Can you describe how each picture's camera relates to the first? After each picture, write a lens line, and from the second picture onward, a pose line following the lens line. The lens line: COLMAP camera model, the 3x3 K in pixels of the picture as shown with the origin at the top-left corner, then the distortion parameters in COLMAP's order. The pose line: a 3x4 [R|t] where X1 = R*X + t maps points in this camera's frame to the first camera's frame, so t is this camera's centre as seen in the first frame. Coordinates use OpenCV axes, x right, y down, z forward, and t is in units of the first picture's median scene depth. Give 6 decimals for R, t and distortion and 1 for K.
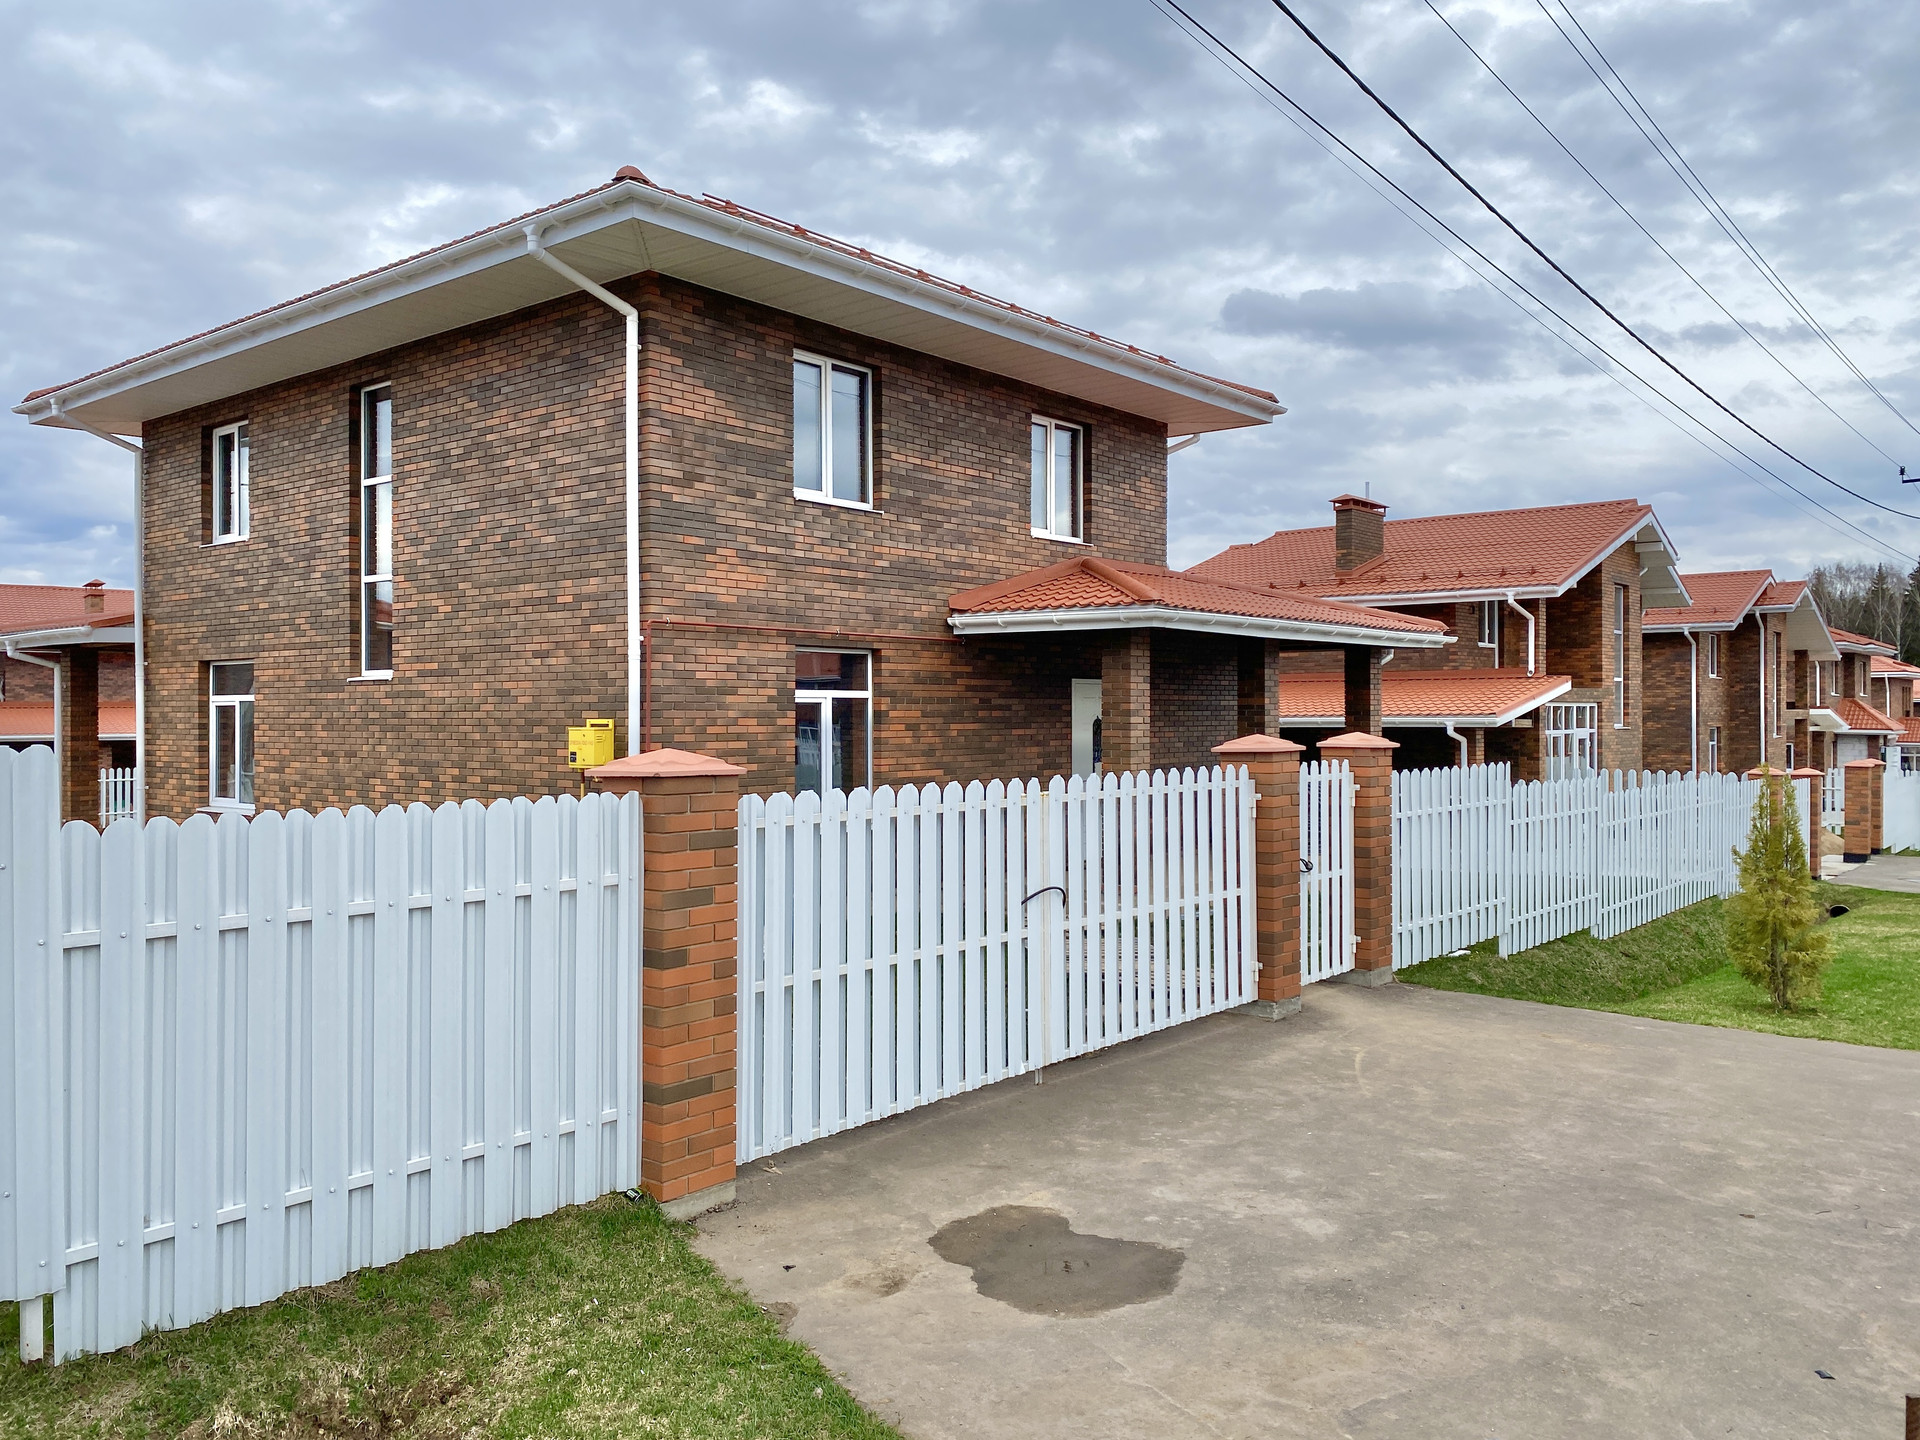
lens RADIAL K [[1427.7, 0, 986.4], [0, 1427.7, 714.1], [0, 0, 1]] dist [0.185283, -0.457719]
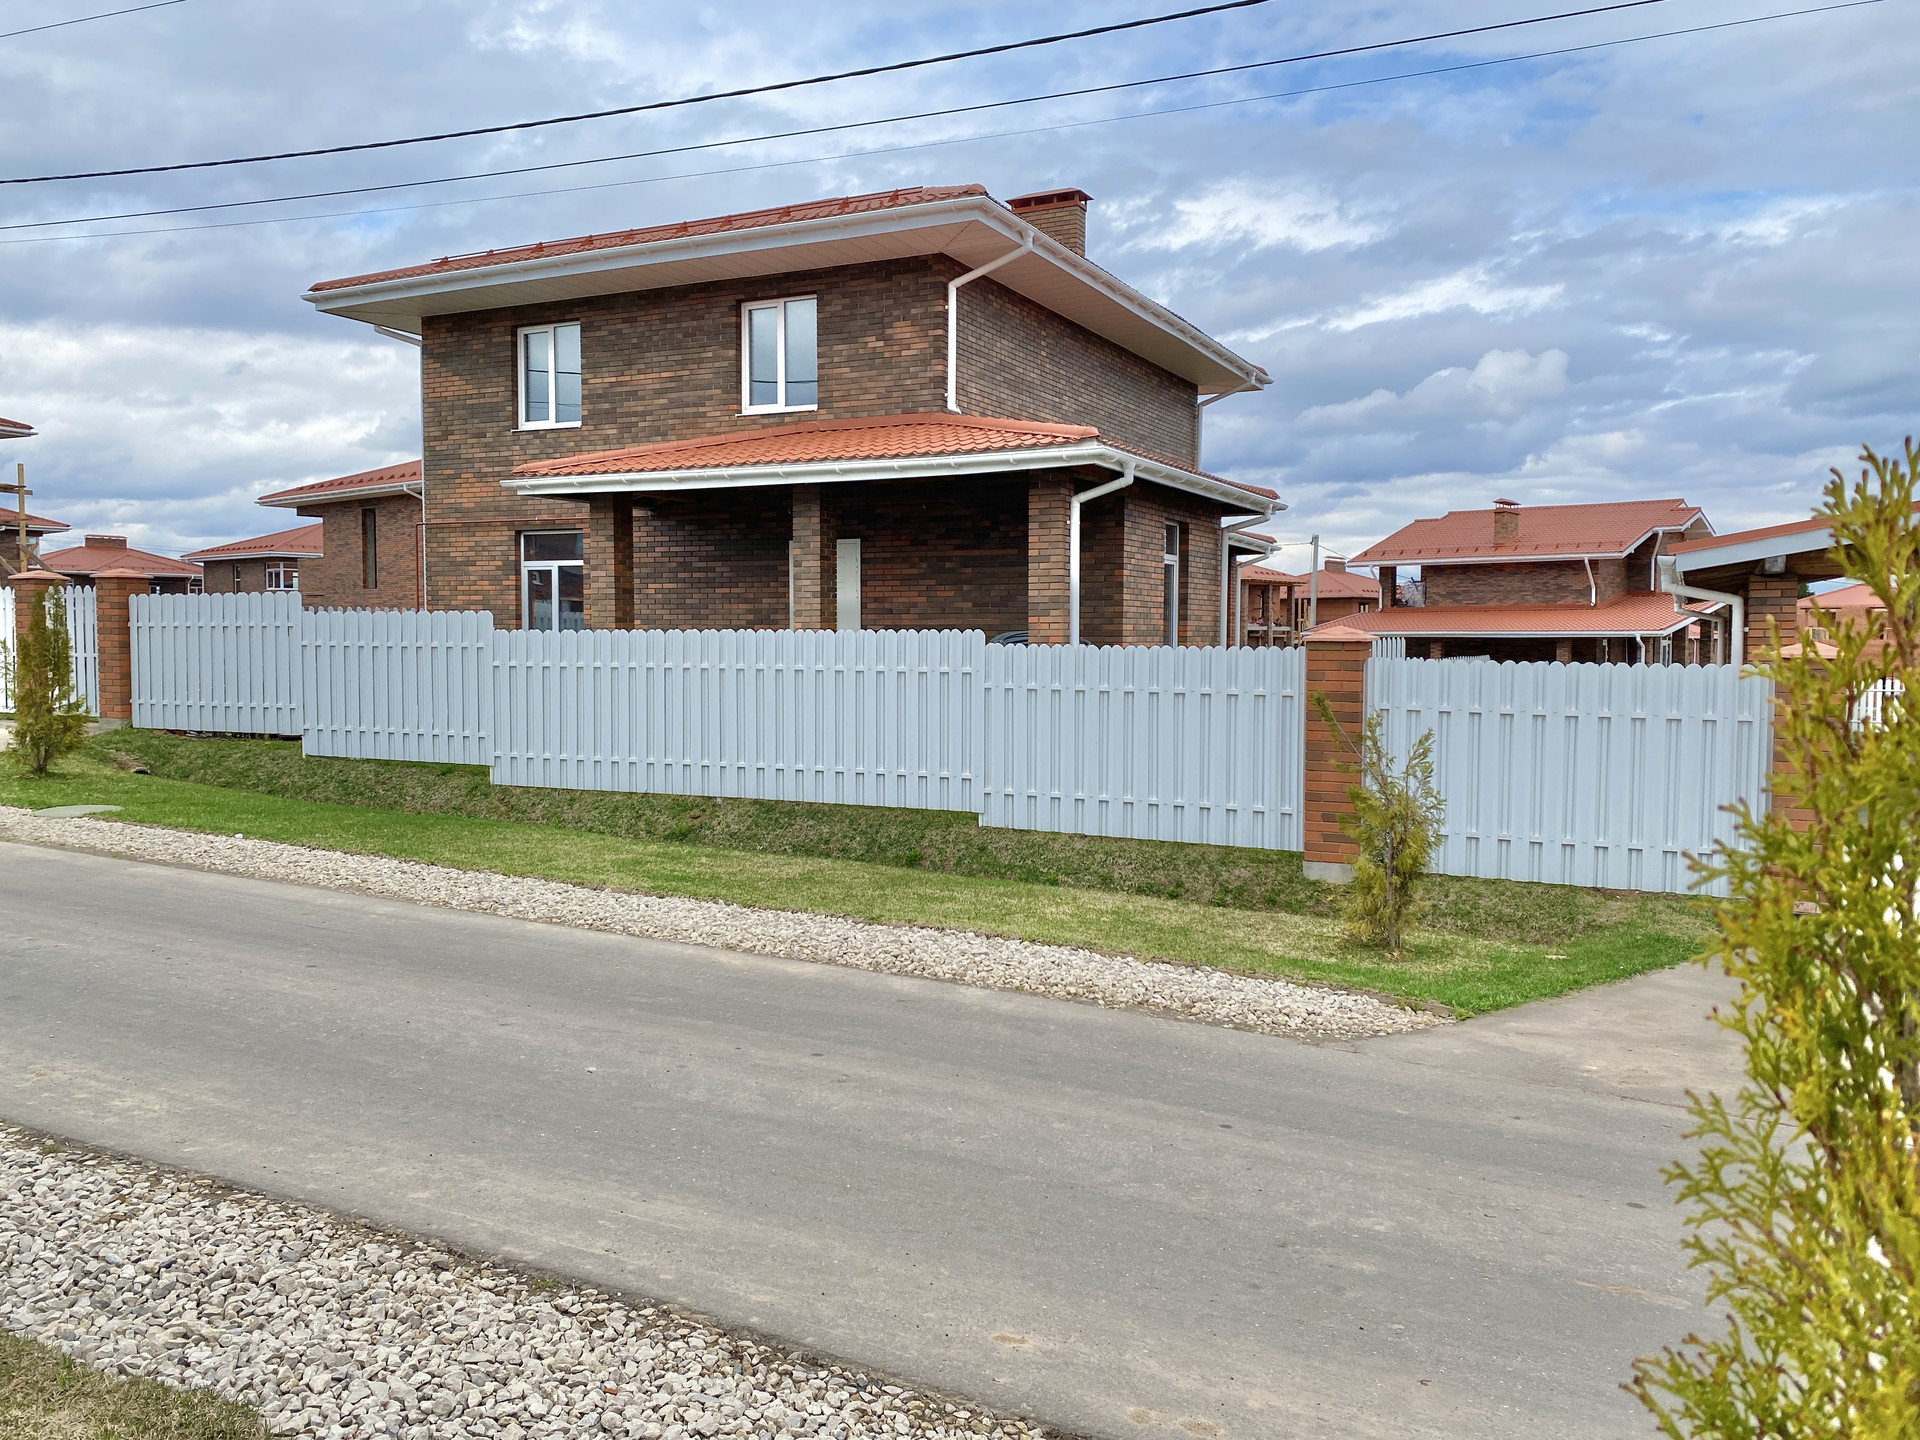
lens RADIAL K [[1427.7, 0, 986.4], [0, 1427.7, 714.1], [0, 0, 1]] dist [0.185283, -0.457719]
pose [[0.225136, 0.048444, -0.973122, 1.376329], [-0.006960, 0.998818, 0.048113, 0.062593], [0.974302, -0.004059, 0.225207, 1.081809]]
